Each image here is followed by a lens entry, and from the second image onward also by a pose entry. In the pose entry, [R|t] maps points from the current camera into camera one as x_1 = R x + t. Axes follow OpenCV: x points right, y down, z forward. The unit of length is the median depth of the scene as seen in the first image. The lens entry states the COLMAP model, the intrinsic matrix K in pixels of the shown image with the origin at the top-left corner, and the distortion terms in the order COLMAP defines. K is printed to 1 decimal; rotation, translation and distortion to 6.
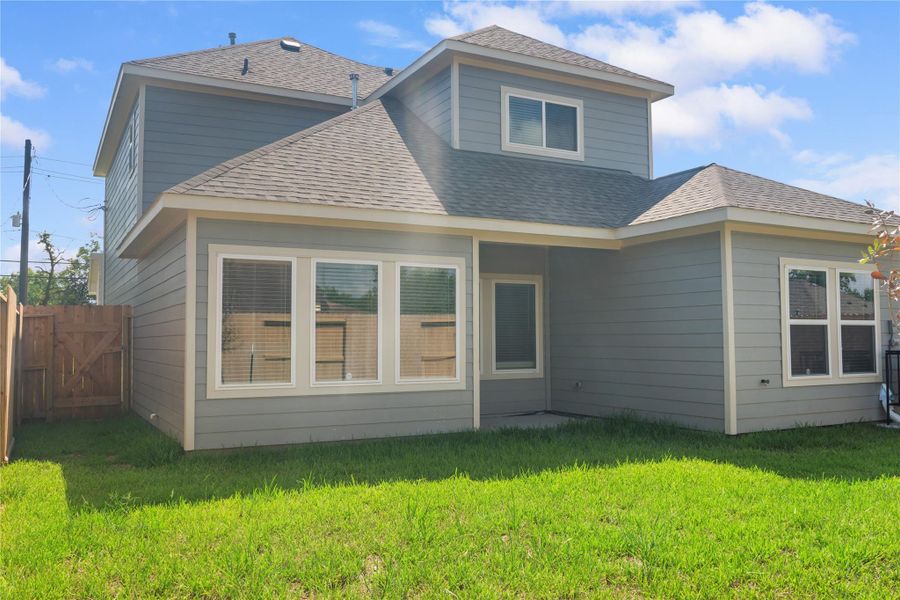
lens RADIAL K [[737.1, 0, 448.8], [0, 737.1, 288.3], [0, 0, 1]] dist [-0.014191, 0.002811]
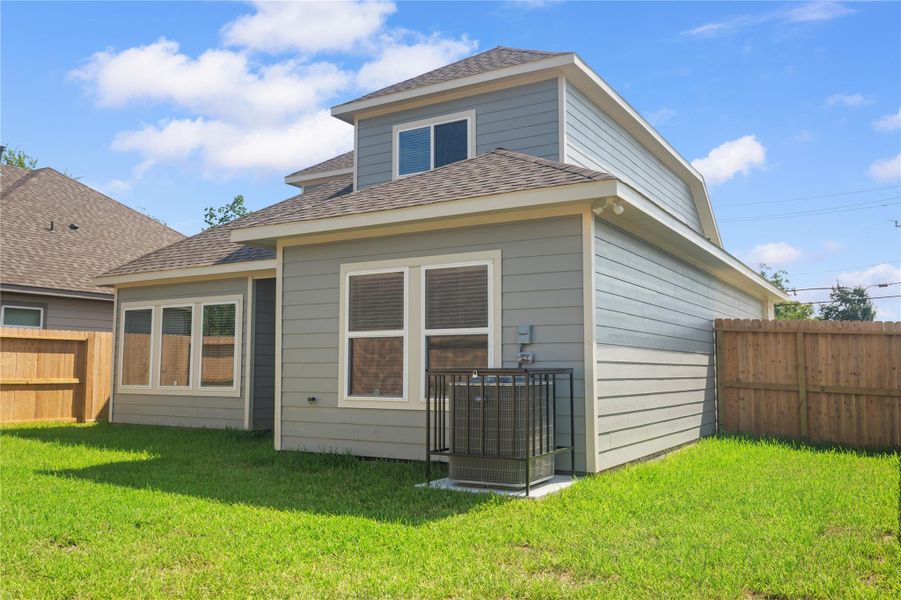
lens RADIAL K [[737.9, 0, 449.3], [0, 737.9, 288.3], [0, 0, 1]] dist [-0.014191, 0.002811]
pose [[0.522625, -0.091633, -0.847624, 1.297135], [0.050729, 0.995788, -0.076372, 0.064645], [0.851052, -0.003085, 0.525072, 0.638008]]
